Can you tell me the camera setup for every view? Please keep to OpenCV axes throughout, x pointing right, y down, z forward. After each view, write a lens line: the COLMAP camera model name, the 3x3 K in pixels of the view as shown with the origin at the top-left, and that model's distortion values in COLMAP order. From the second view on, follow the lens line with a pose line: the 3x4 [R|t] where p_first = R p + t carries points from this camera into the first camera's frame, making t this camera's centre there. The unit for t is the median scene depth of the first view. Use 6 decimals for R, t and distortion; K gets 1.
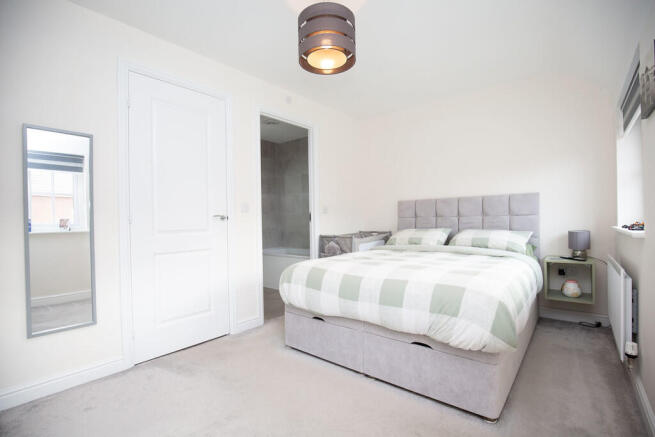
lens RADIAL K [[307.7, 0, 328.2], [0, 307.7, 219.9], [0, 0, 1]] dist [0.000735, 0.000024]
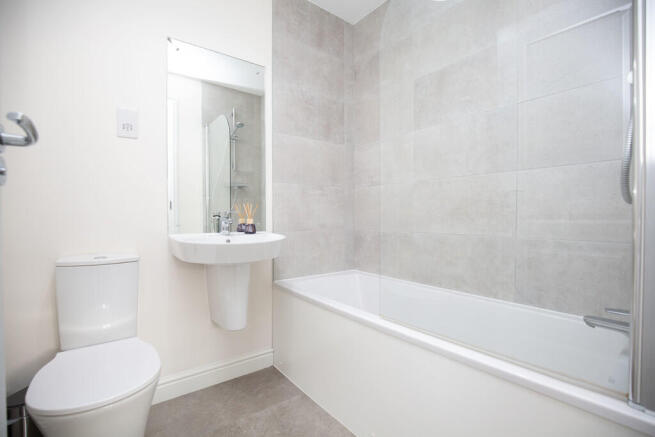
lens RADIAL K [[307.7, 0, 327.4], [0, 307.7, 220.0], [0, 0, 1]] dist [0.000735, 0.000024]
pose [[0.973768, 0.012680, -0.227189, -0.098746], [-0.011538, 0.999913, 0.006351, 0.010277], [0.227250, -0.003563, 0.973830, 0.603966]]
